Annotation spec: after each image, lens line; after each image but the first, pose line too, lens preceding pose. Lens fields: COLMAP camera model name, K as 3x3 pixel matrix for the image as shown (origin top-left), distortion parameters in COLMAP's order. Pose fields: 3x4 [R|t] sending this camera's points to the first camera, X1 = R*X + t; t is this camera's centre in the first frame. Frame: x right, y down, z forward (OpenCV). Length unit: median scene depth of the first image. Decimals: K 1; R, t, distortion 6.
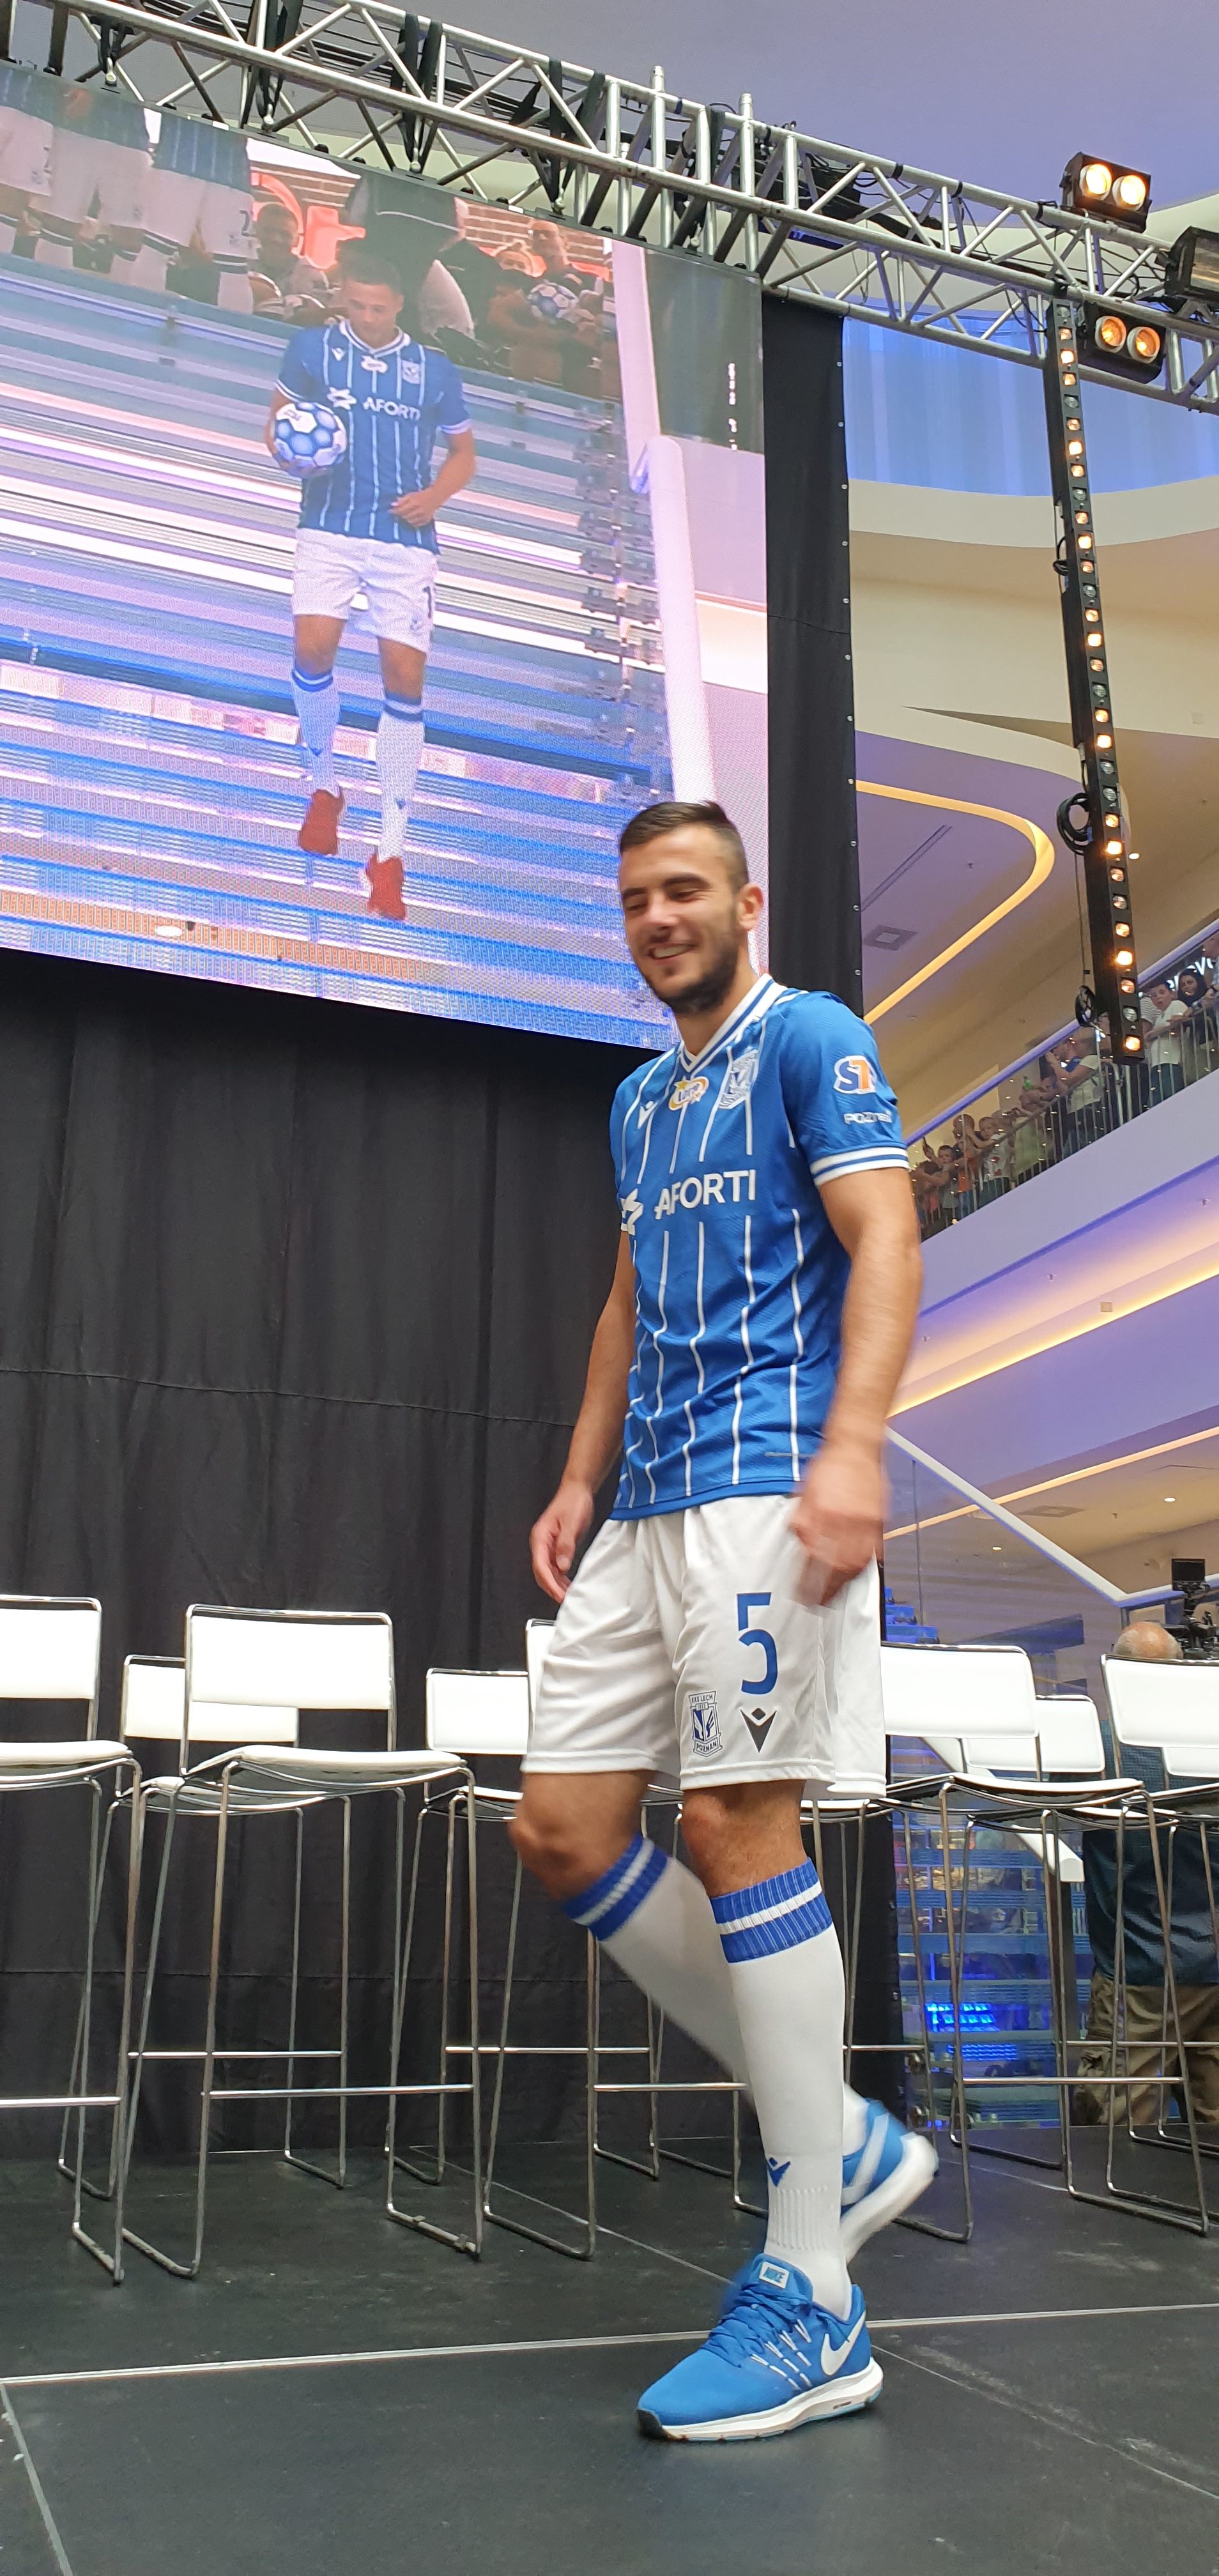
lens RADIAL K [[2024.7, 0, 539.5], [0, 2024.7, 1243.7], [0, 0, 1]] dist [-0.000306, 0.004314]
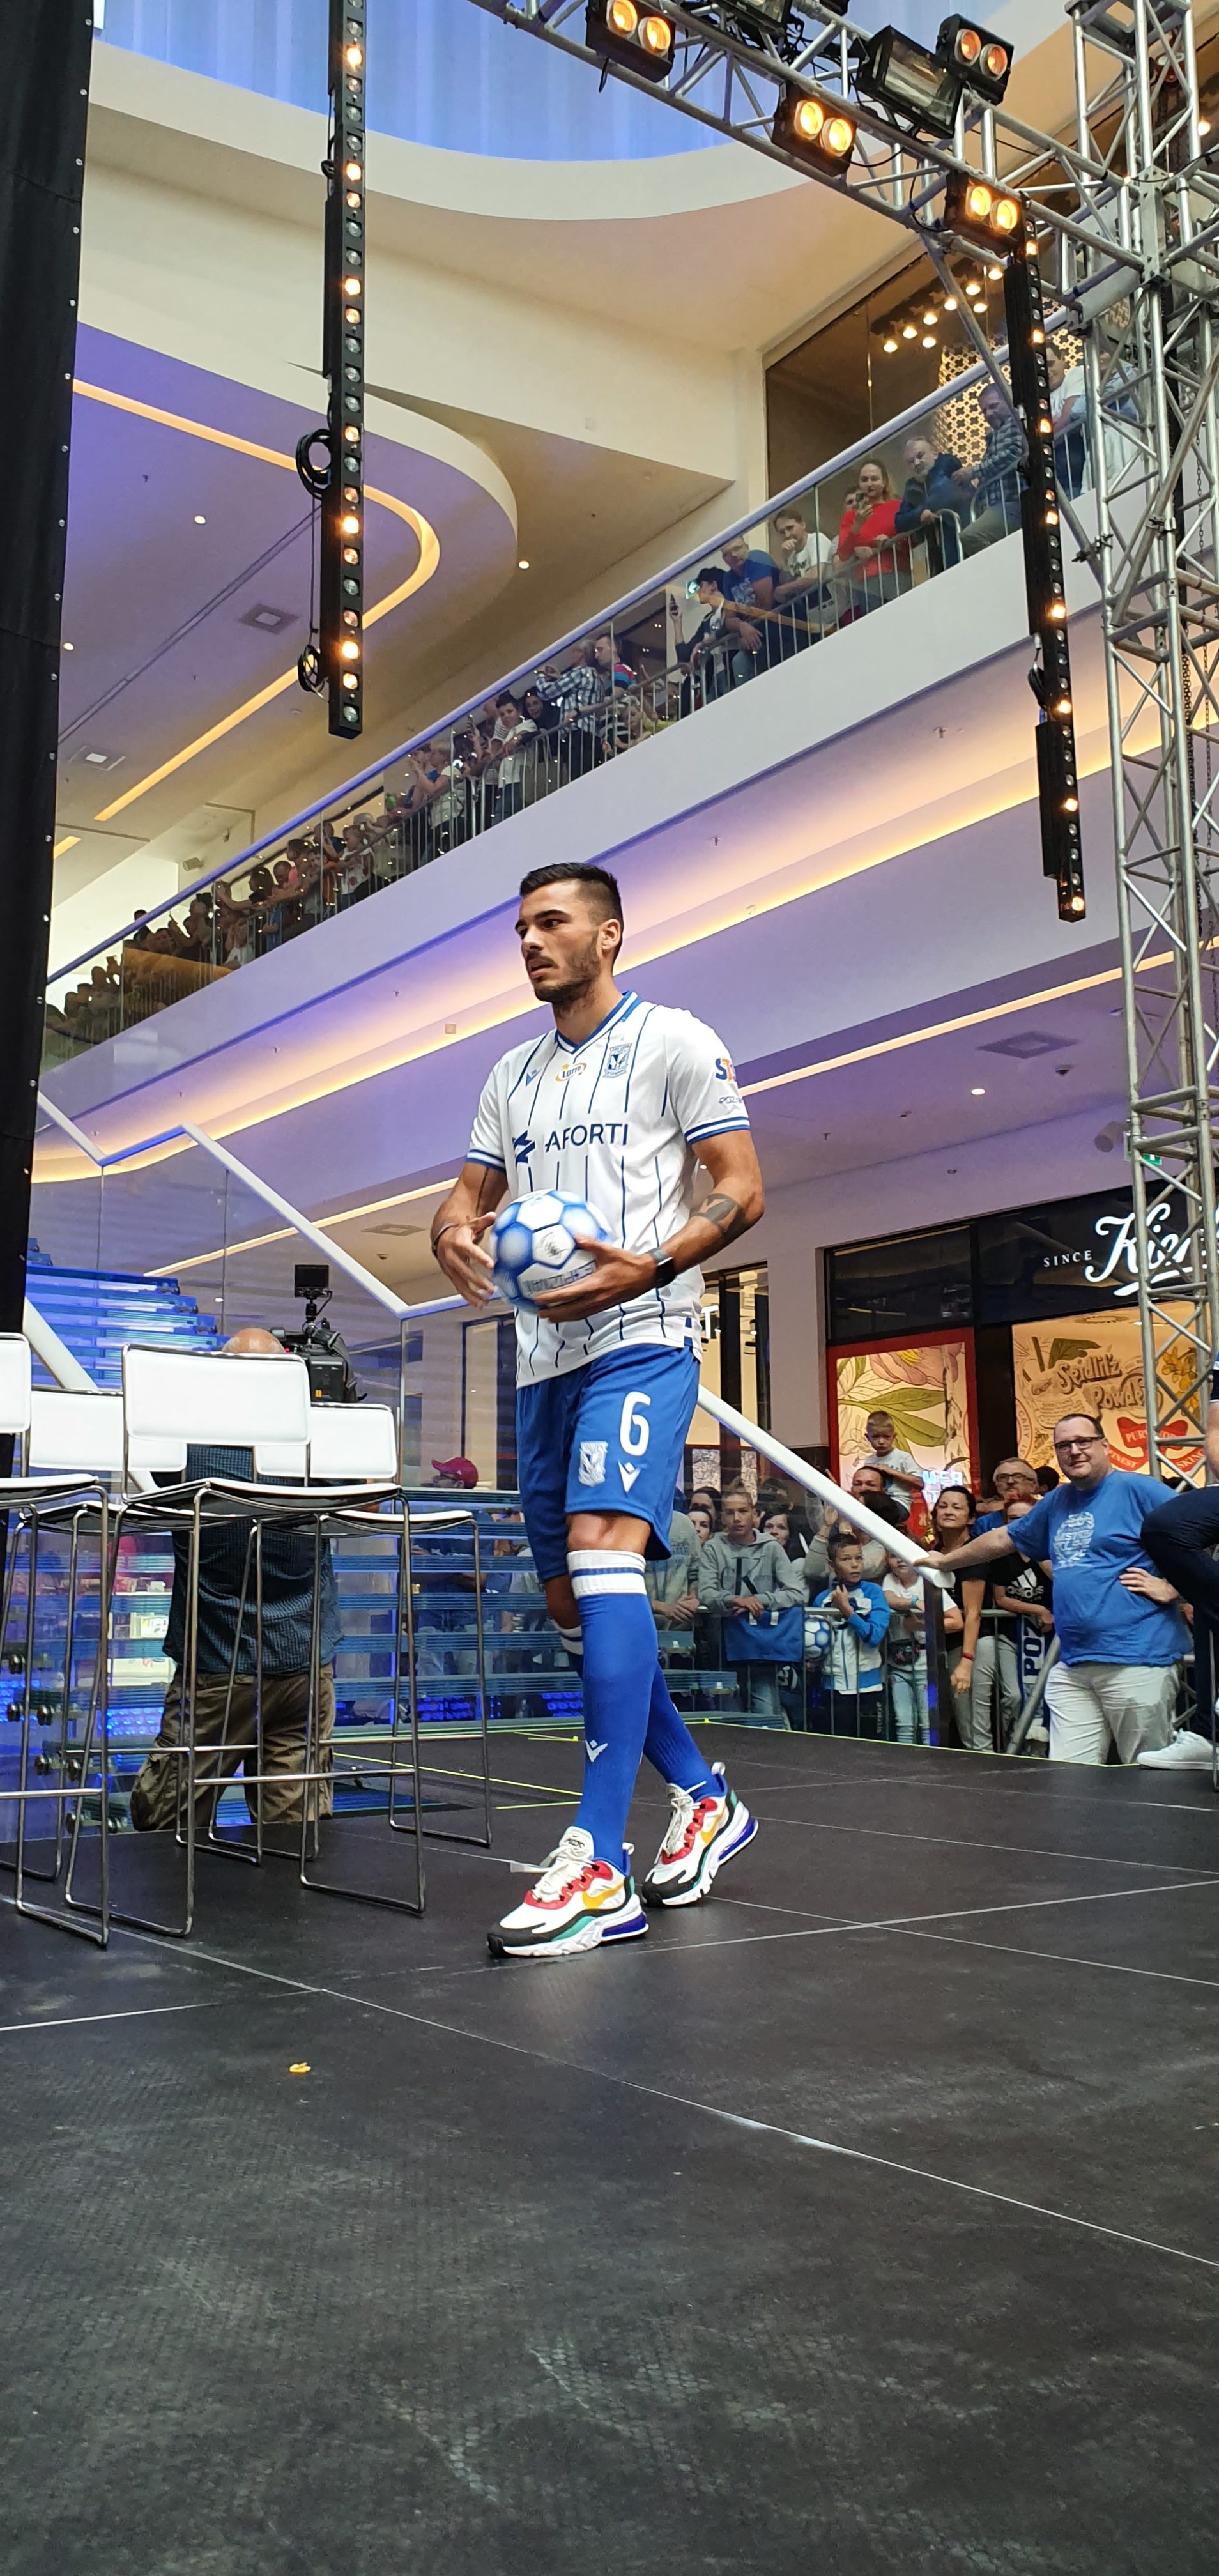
lens RADIAL K [[2059.8, 0, 569.2], [0, 2059.8, 1239.8], [0, 0, 1]] dist [0.012893, 0.012707]
pose [[0.956059, 0.038093, 0.290691, 0.116055], [-0.076854, 0.989413, 0.123109, 0.014986], [-0.282923, -0.140040, 0.948864, 0.037904]]
